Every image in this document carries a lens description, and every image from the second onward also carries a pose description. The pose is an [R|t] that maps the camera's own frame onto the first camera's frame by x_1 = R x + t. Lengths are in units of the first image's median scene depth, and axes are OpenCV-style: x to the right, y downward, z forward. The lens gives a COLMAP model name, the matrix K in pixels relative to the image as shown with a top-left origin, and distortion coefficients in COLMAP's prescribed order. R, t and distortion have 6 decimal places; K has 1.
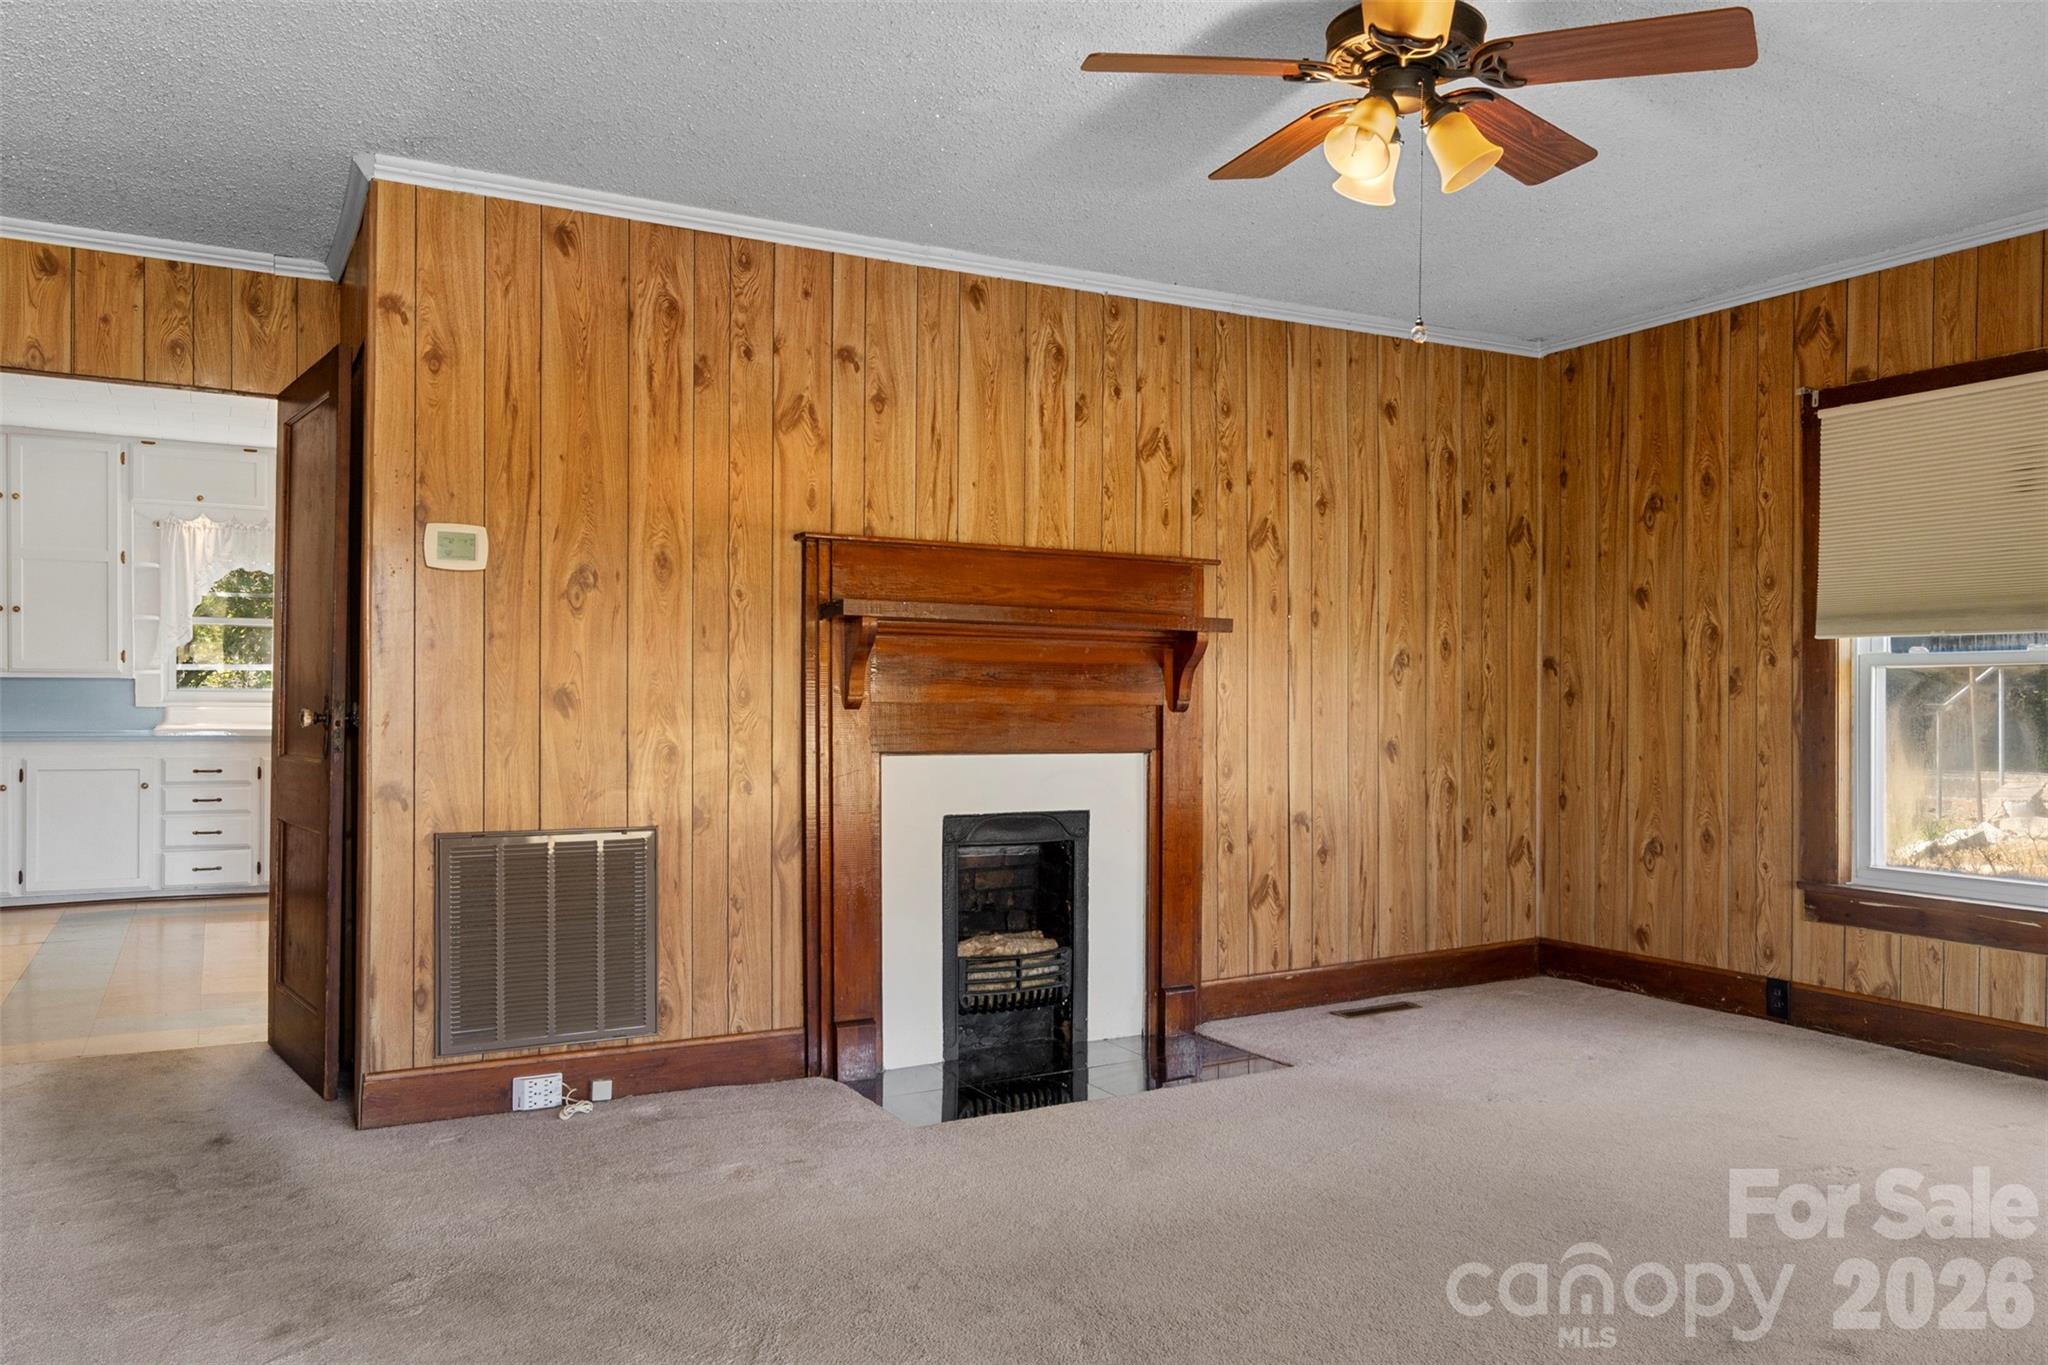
lens RADIAL K [[1476.6, 0, 1024.0], [0, 1476.6, 682.5], [0, 0, 1]] dist [0.002040, 0.000487]
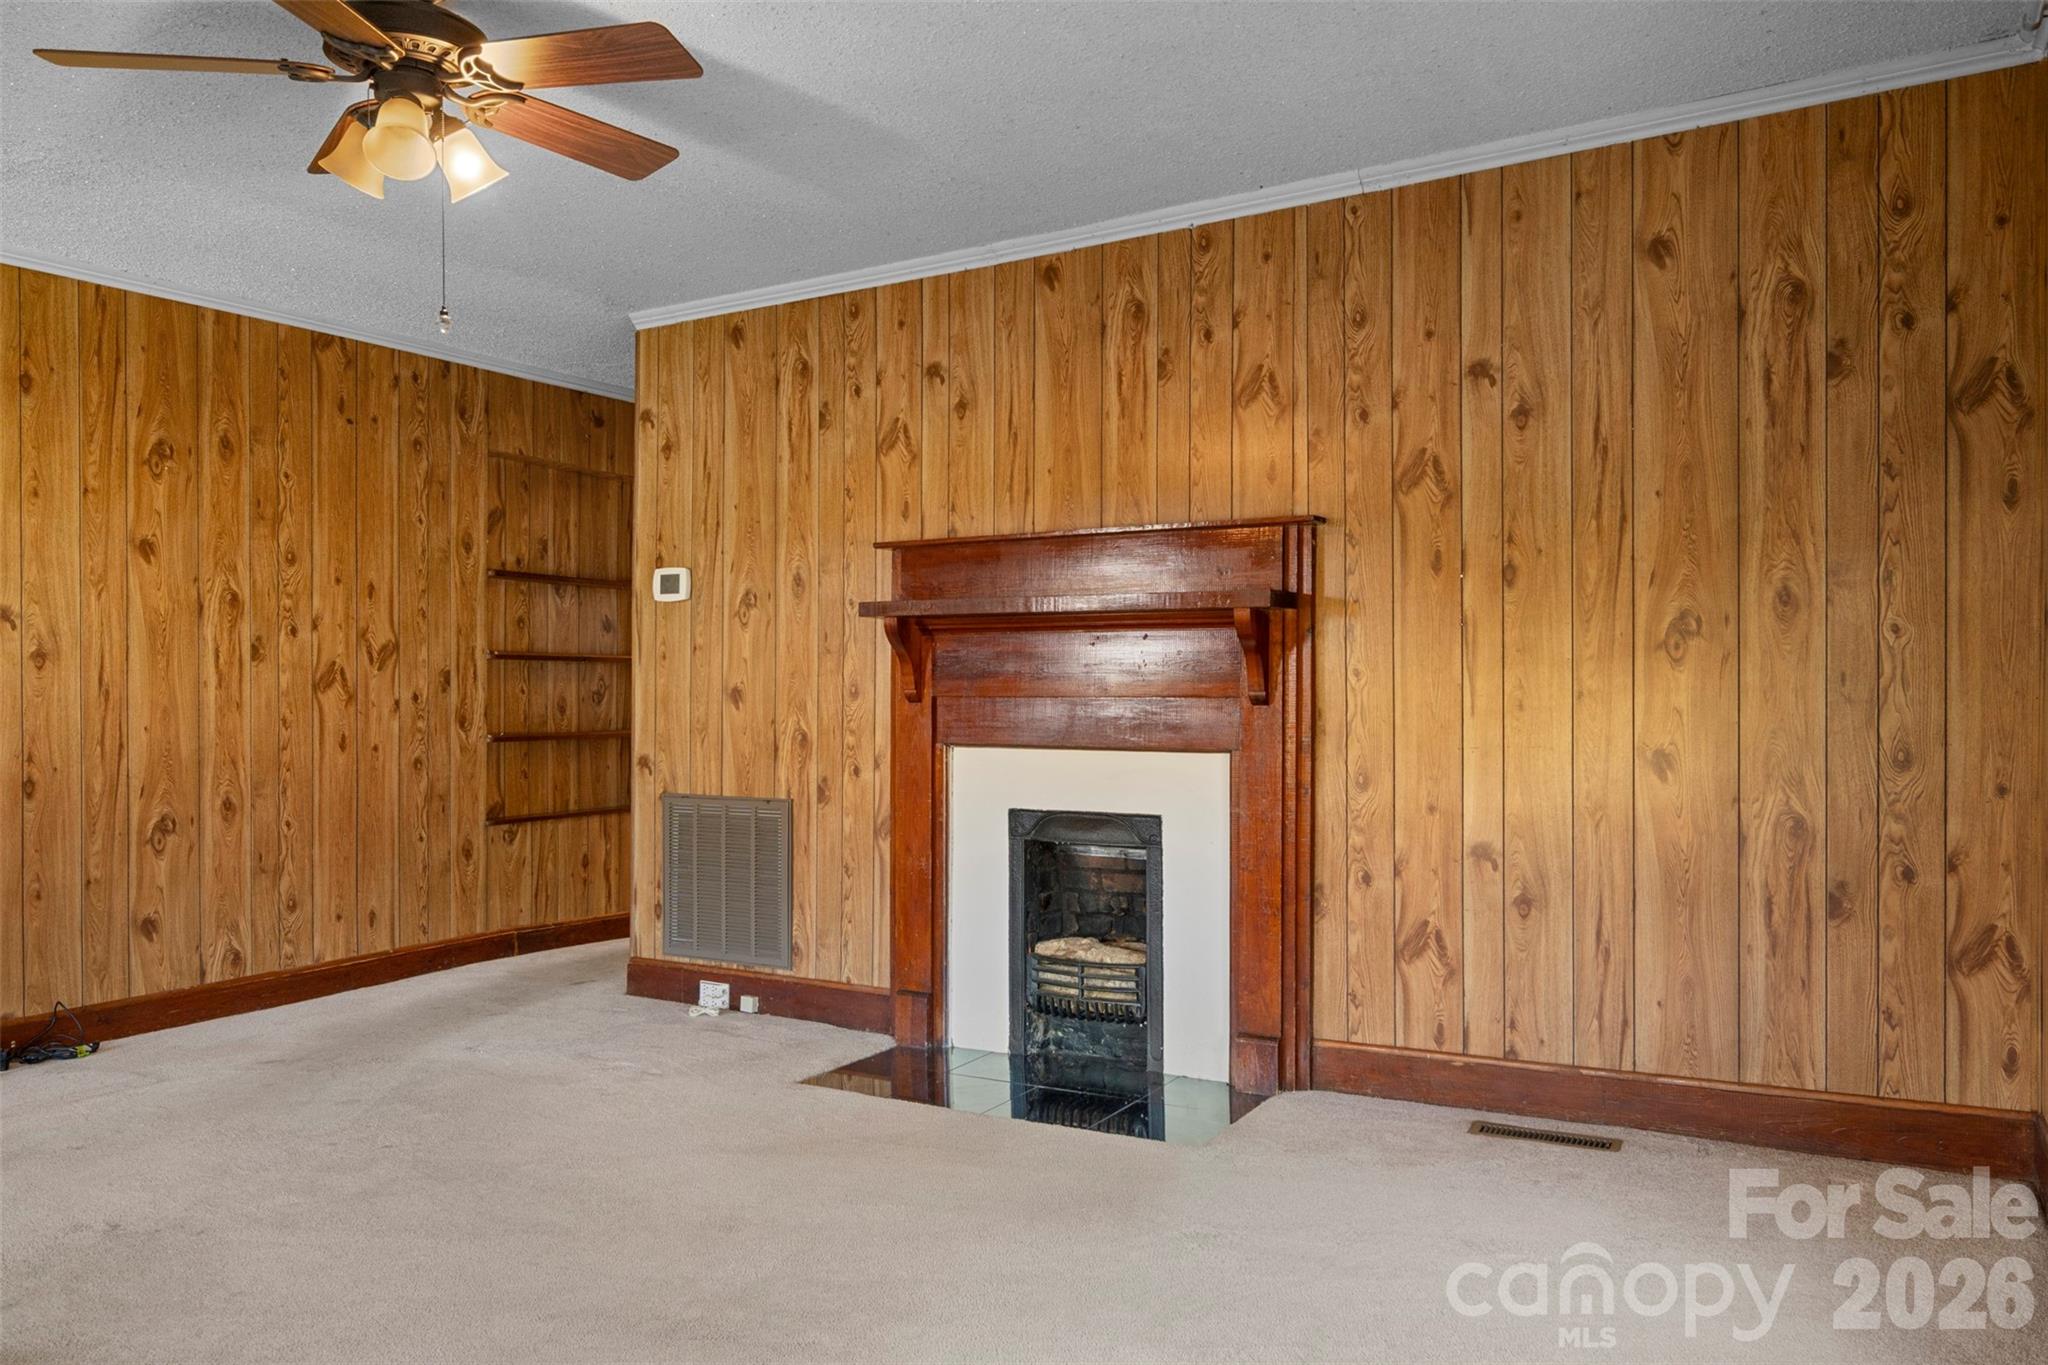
lens RADIAL K [[1454.4, 0, 1026.6], [0, 1454.4, 695.5], [0, 0, 1]] dist [0.001785, -0.001061]
pose [[0.505024, -0.006263, -0.863083, 0.743627], [0.016558, 0.999860, 0.002433, 0.010345], [0.862947, -0.015520, 0.505057, 0.474781]]
